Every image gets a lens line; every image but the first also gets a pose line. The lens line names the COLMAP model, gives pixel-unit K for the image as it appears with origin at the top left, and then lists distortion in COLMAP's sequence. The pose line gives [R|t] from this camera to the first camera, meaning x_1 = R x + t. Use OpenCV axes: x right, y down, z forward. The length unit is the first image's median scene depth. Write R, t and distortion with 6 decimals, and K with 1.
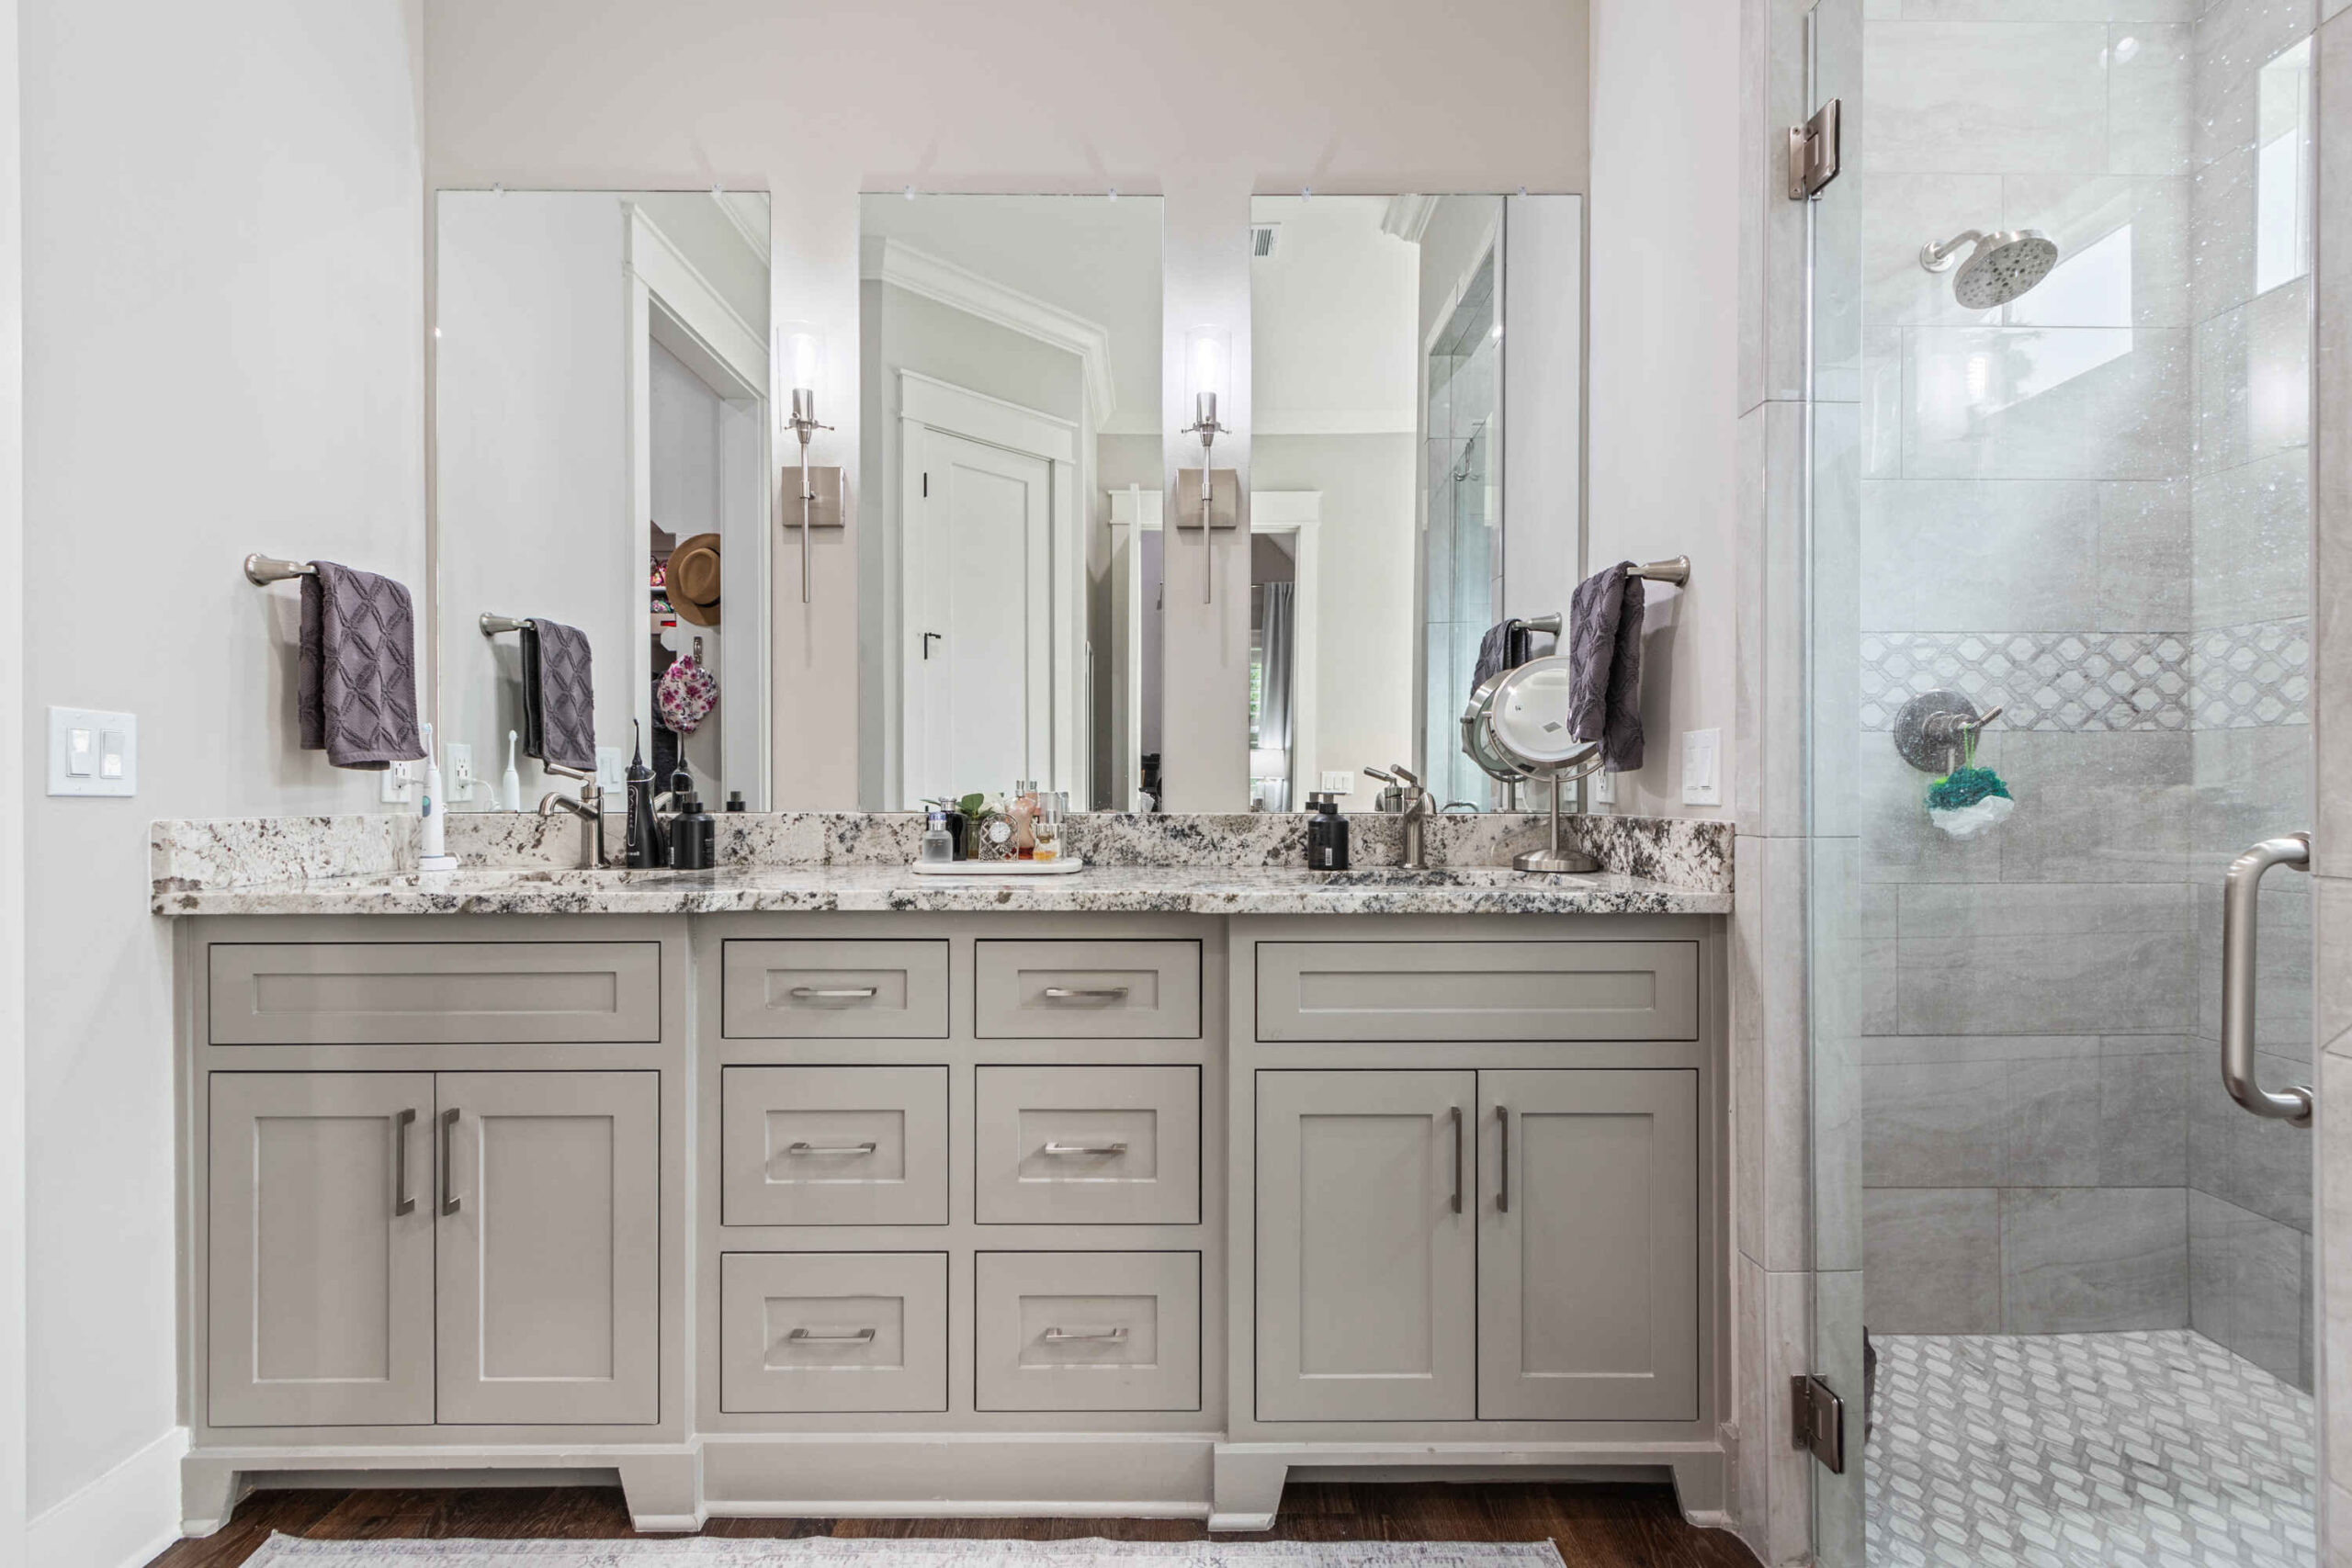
lens RADIAL K [[1108.8, 0, 1183.9], [0, 1108.8, 790.2], [0, 0, 1]] dist [0.010004, -0.001415]
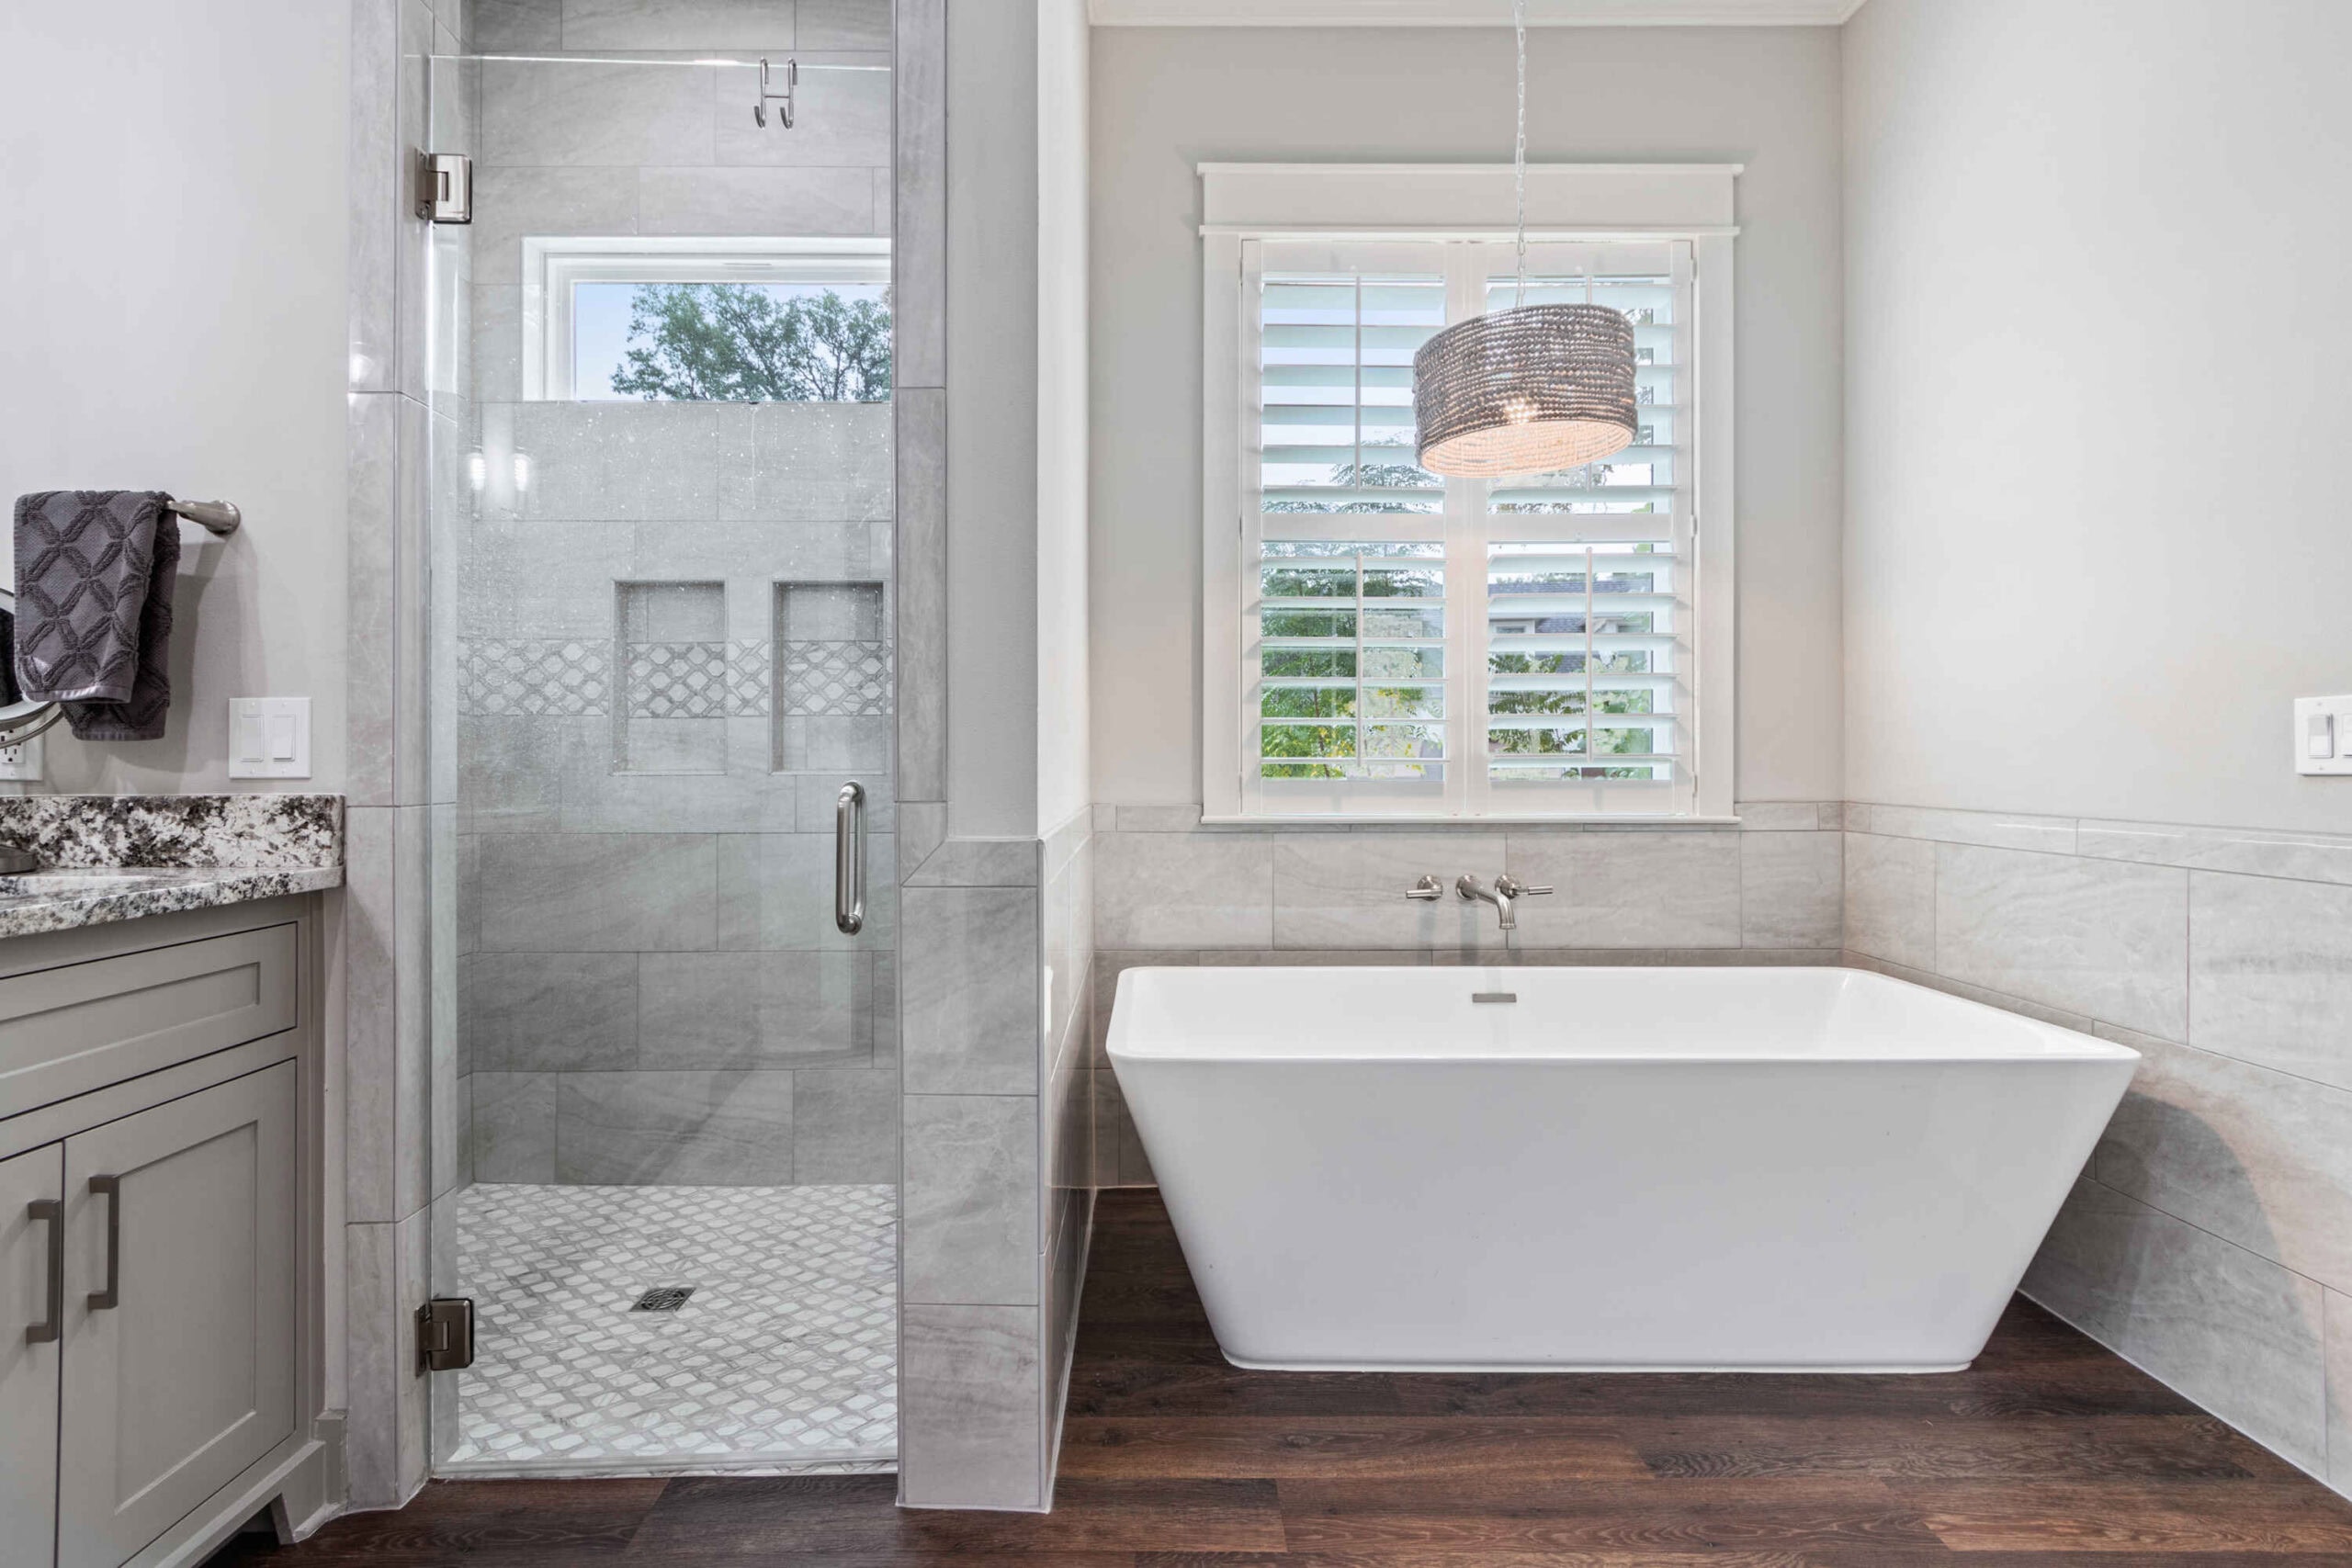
lens RADIAL K [[1108.8, 0, 1180.7], [0, 1108.8, 764.4], [0, 0, 1]] dist [0.010004, -0.001415]
pose [[-0.010787, -0.005646, 0.999926, -0.490017], [0.010007, 0.999933, 0.005754, 0.004159], [-0.999892, 0.010068, -0.010730, 0.256470]]
